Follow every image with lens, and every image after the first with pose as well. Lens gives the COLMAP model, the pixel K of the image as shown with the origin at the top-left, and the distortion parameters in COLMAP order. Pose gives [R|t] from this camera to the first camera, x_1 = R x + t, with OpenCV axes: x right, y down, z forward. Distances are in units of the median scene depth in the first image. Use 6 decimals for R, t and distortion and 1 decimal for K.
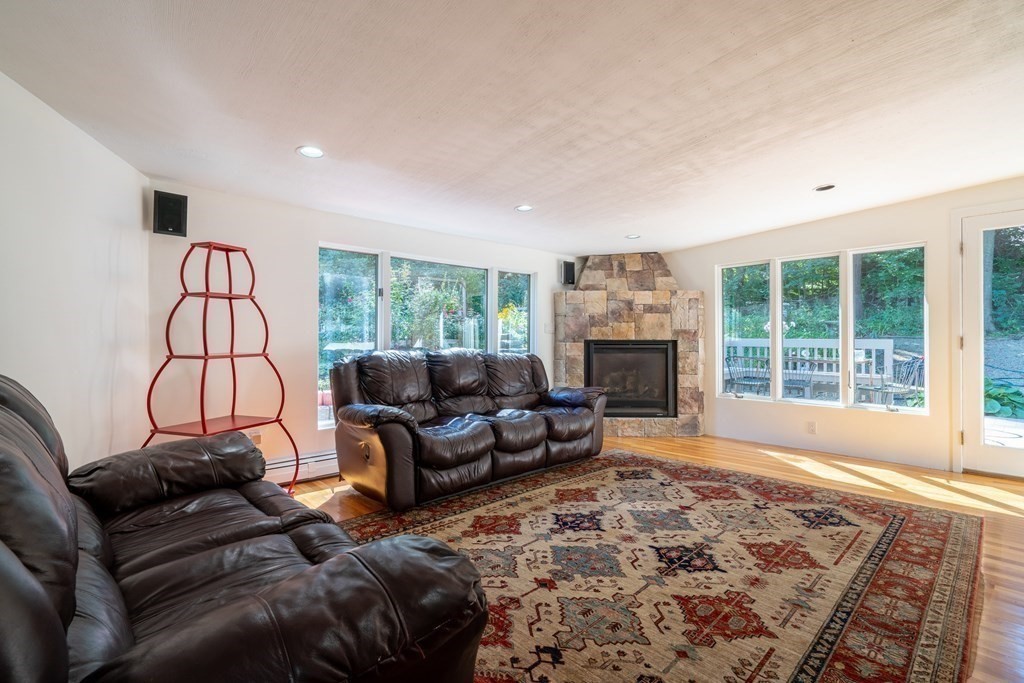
lens RADIAL K [[475.1, 0, 512.5], [0, 475.1, 340.1], [0, 0, 1]] dist [-0.003295, 0.000340]
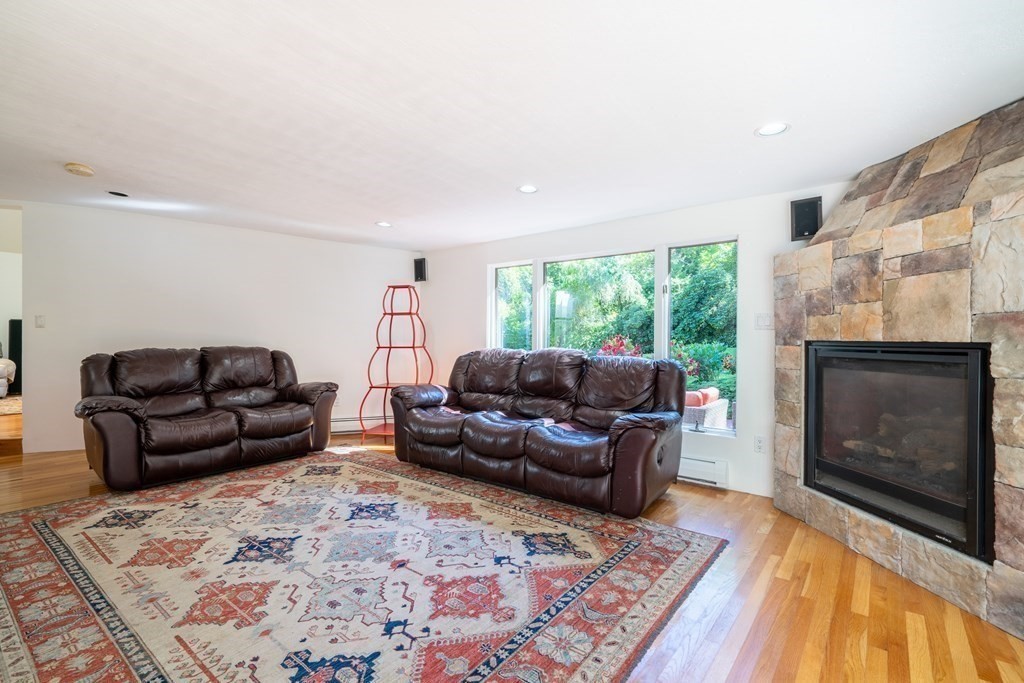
lens RADIAL K [[475.1, 0, 512.5], [0, 475.1, 342.9], [0, 0, 1]] dist [-0.003295, 0.000340]
pose [[0.136989, 0.010459, -0.990517, 1.023805], [-0.005495, 0.999937, 0.009799, -0.002490], [0.990557, 0.004101, 0.137038, 0.975054]]
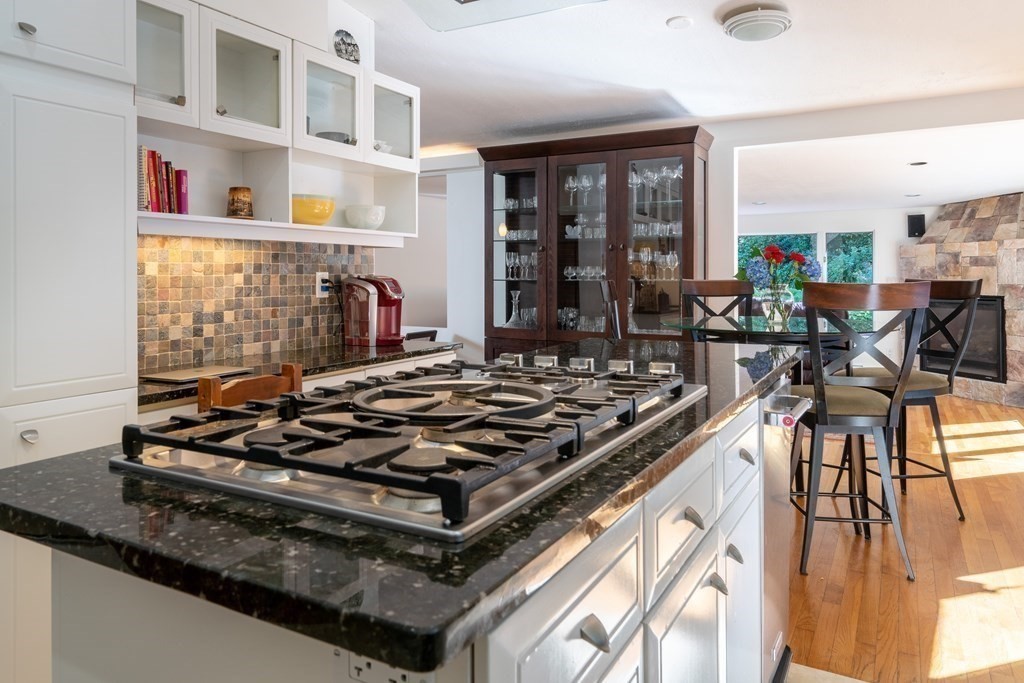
lens RADIAL K [[700.2, 0, 510.4], [0, 700.2, 280.7], [0, 0, 1]] dist [0.008112, 0.003781]
pose [[0.293932, 0.006149, -0.955806, 2.126069], [0.008495, 0.999923, 0.009046, -0.077399], [0.955789, -0.010779, 0.293857, -0.421304]]
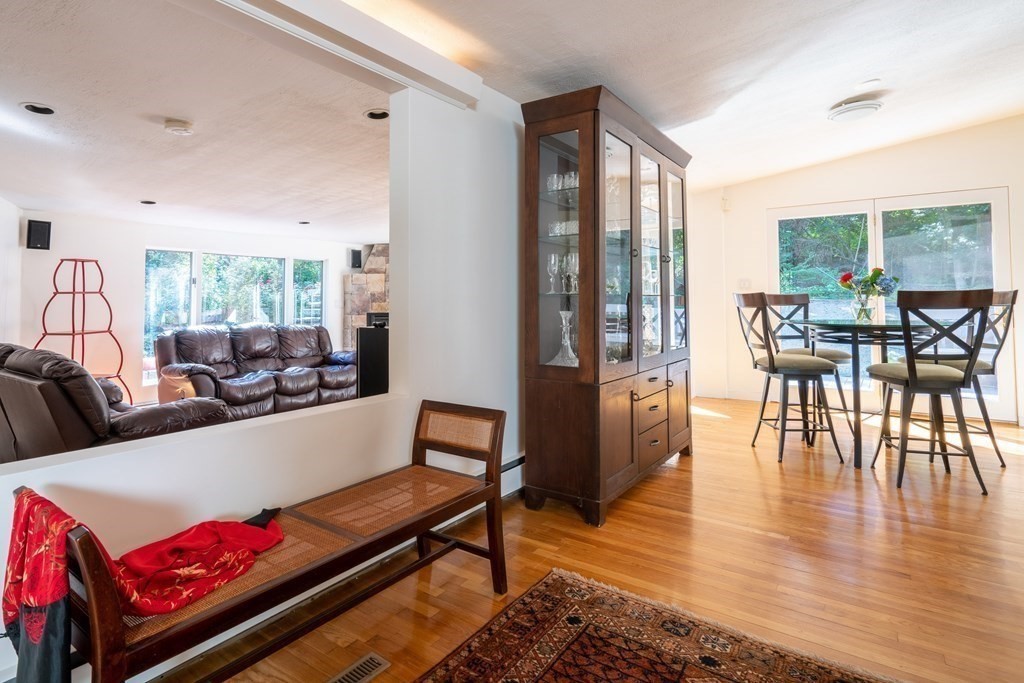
lens RADIAL K [[553.5, 0, 450.8], [0, 553.5, 279.3], [0, 0, 1]] dist [0.015009, 0.001685]
pose [[0.987014, -0.000779, 0.160629, 0.217309], [0.007309, 0.999170, -0.040069, -0.046600], [-0.160465, 0.040723, 0.986201, -0.774570]]
